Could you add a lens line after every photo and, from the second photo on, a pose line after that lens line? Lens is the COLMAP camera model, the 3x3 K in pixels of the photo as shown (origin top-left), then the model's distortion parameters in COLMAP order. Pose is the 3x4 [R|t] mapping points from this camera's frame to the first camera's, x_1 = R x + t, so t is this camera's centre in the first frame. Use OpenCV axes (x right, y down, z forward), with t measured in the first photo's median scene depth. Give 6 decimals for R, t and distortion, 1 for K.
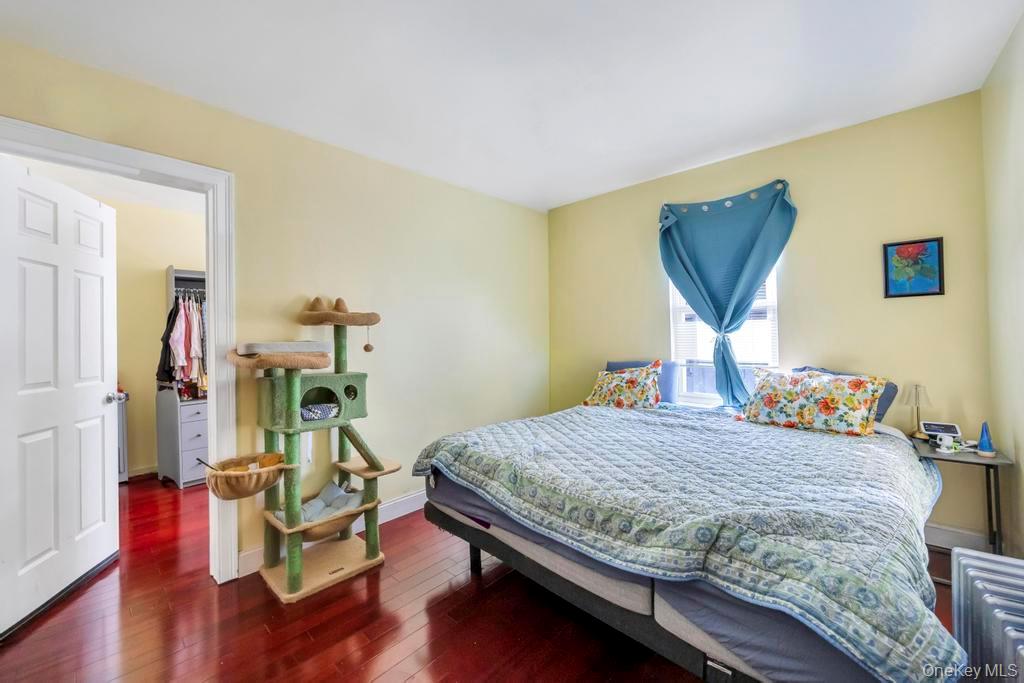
lens RADIAL K [[399.2, 0, 512.0], [0, 399.2, 341.5], [0, 0, 1]] dist [-0.000139, -0.000007]
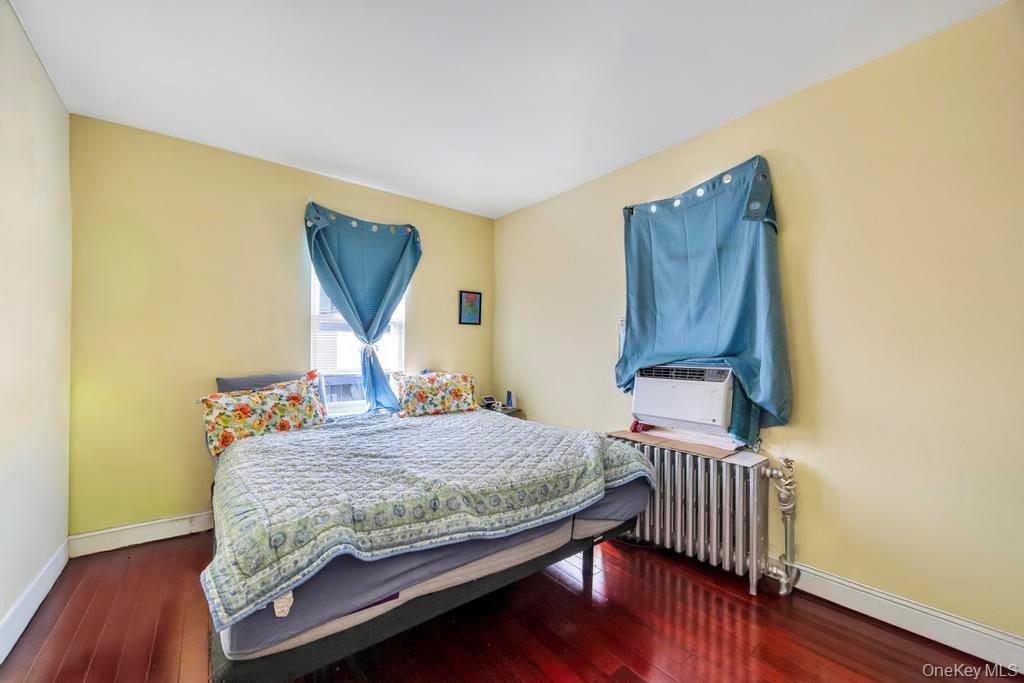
lens RADIAL K [[397.7, 0, 513.6], [0, 397.7, 349.4], [0, 0, 1]] dist [-0.001163, -0.000049]
pose [[0.155753, 0.010412, 0.987741, -0.585818], [0.002692, 0.999936, -0.010965, 0.010397], [-0.987792, 0.004367, 0.155715, 0.518328]]
